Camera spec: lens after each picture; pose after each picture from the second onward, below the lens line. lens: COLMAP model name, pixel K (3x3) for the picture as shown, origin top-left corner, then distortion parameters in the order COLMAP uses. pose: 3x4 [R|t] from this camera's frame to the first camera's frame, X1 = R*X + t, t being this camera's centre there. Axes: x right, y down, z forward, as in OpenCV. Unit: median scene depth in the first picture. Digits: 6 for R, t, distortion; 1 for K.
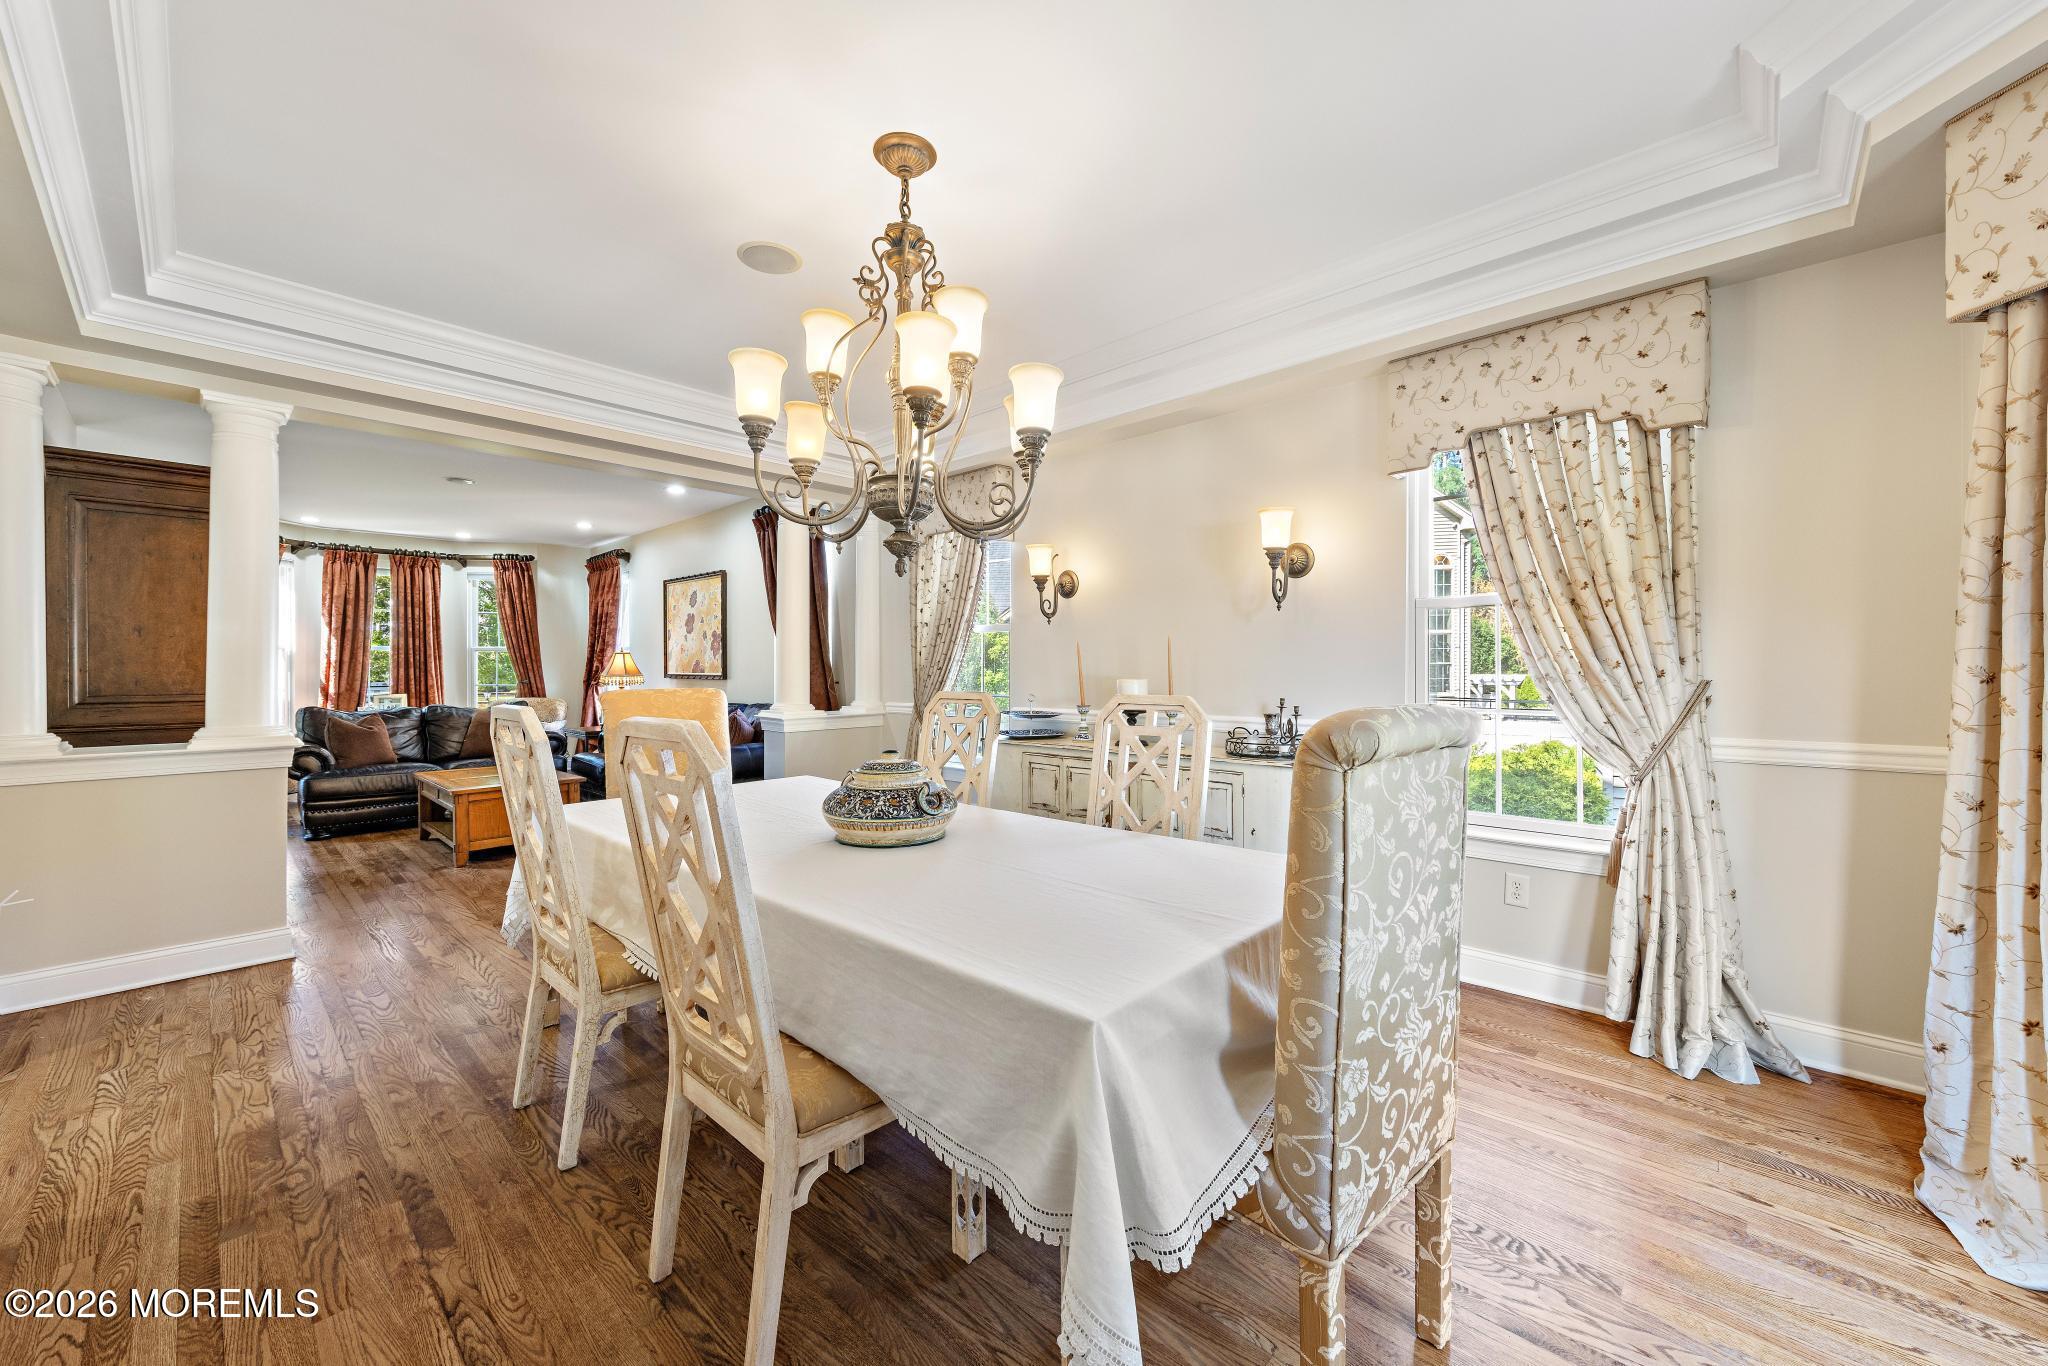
lens RADIAL K [[795.4, 0, 1028.5], [0, 795.4, 672.6], [0, 0, 1]] dist [0.005843, -0.000719]
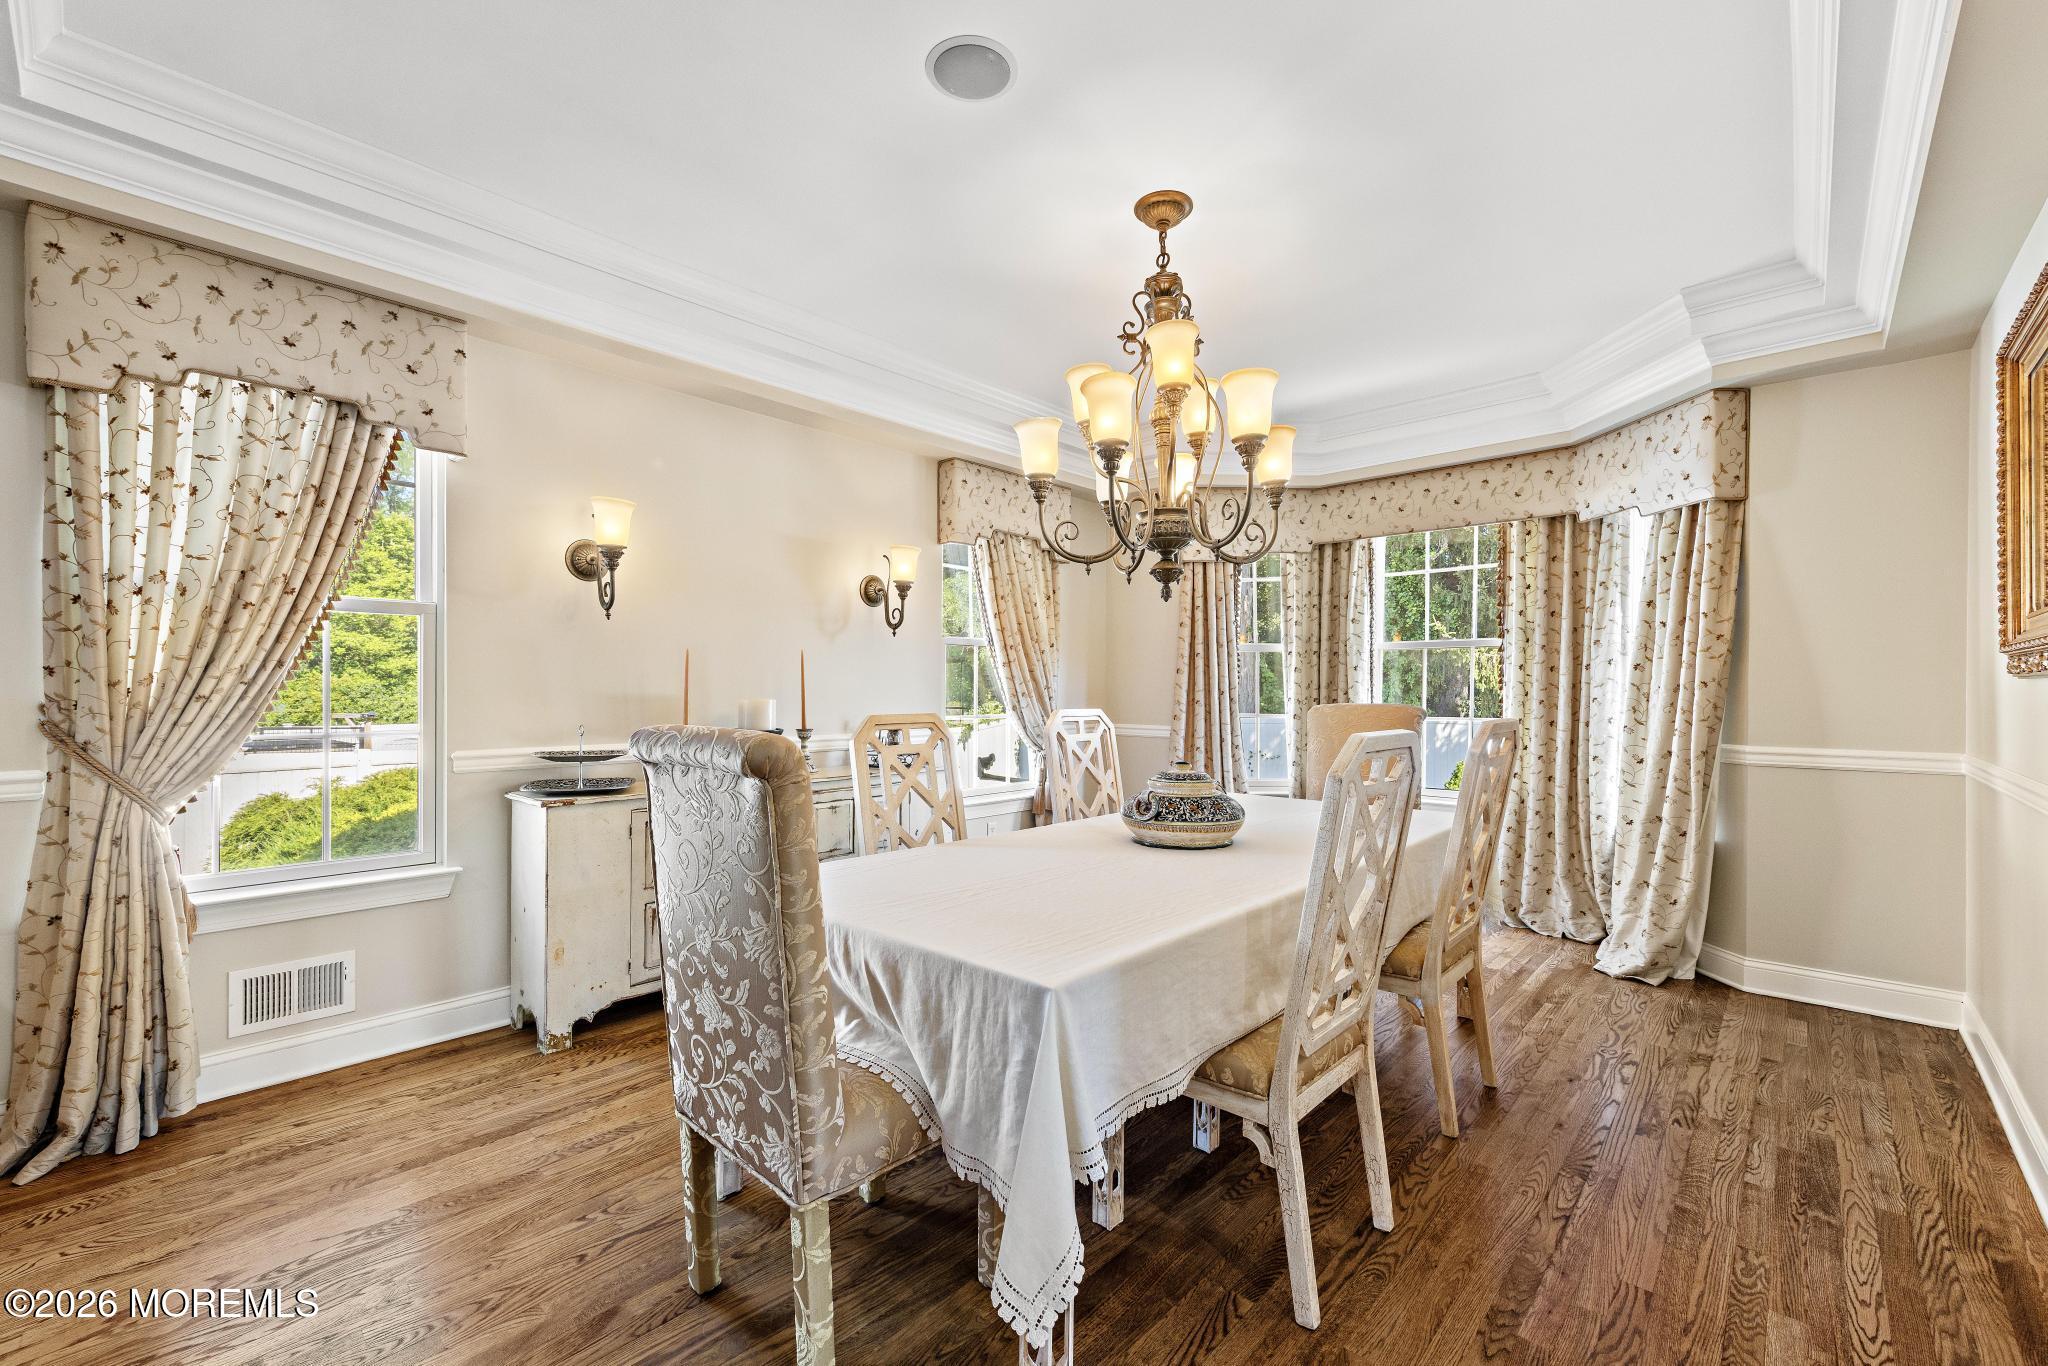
lens RADIAL K [[857.7, 0, 1024.0], [0, 857.7, 683.0], [0, 0, 1]] dist [0.002544, 0.000124]
pose [[-0.018856, 0.003036, 0.999818, -0.900406], [0.007933, 0.999964, -0.002887, -0.002489], [-0.999791, 0.007877, -0.018879, 0.824232]]
